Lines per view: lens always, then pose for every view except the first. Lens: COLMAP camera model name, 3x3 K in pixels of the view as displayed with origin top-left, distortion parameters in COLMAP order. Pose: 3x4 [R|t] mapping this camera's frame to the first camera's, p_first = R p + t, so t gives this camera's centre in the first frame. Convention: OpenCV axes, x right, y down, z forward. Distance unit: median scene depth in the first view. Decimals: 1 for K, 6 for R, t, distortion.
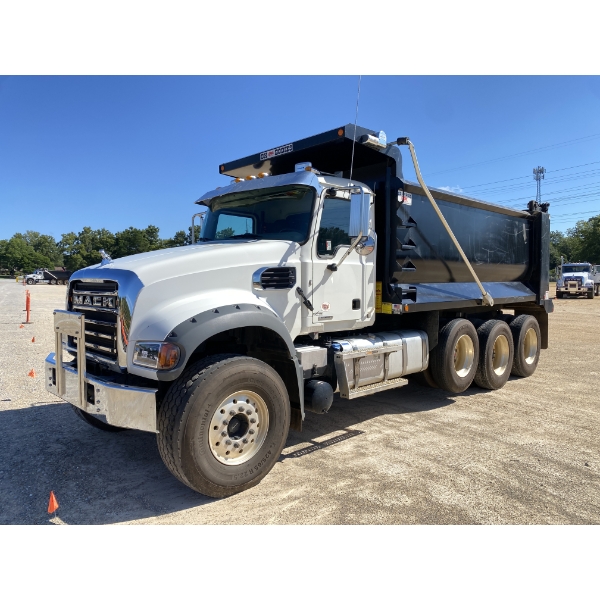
lens RADIAL K [[460.4, 0, 297.8], [0, 460.4, 301.7], [0, 0, 1]] dist [0.003173, -0.000101]
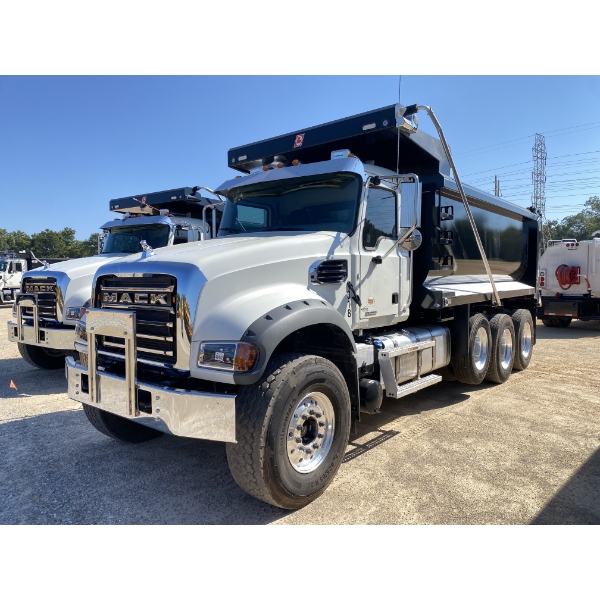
lens RADIAL K [[460.4, 0, 297.8], [0, 460.4, 301.7], [0, 0, 1]] dist [0.003173, -0.000101]
pose [[0.994660, -0.013552, 0.102317, -0.193887], [0.013412, 0.999908, 0.002057, 0.007527], [-0.102335, -0.000674, 0.994750, 0.069536]]
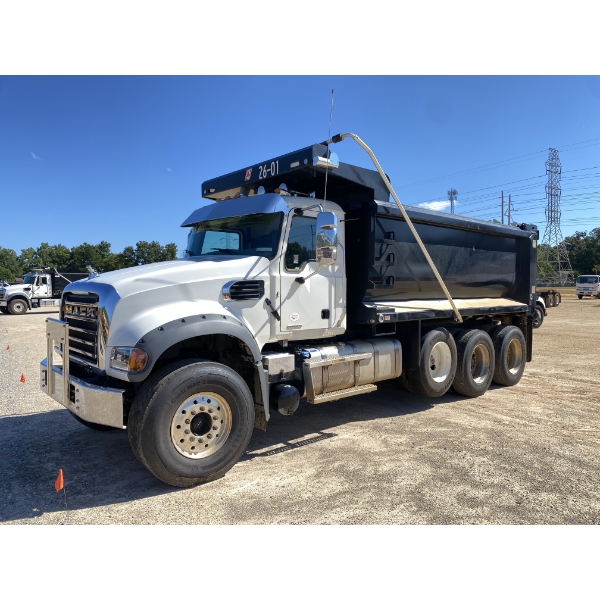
lens RADIAL K [[454.9, 0, 289.7], [0, 454.9, 296.5], [0, 0, 1]] dist [0.004813, -0.002571]
pose [[0.998784, 0.002815, -0.049215, 0.106801], [-0.004319, 0.999526, -0.030472, -0.003891], [0.049106, 0.030648, 0.998323, -0.072990]]
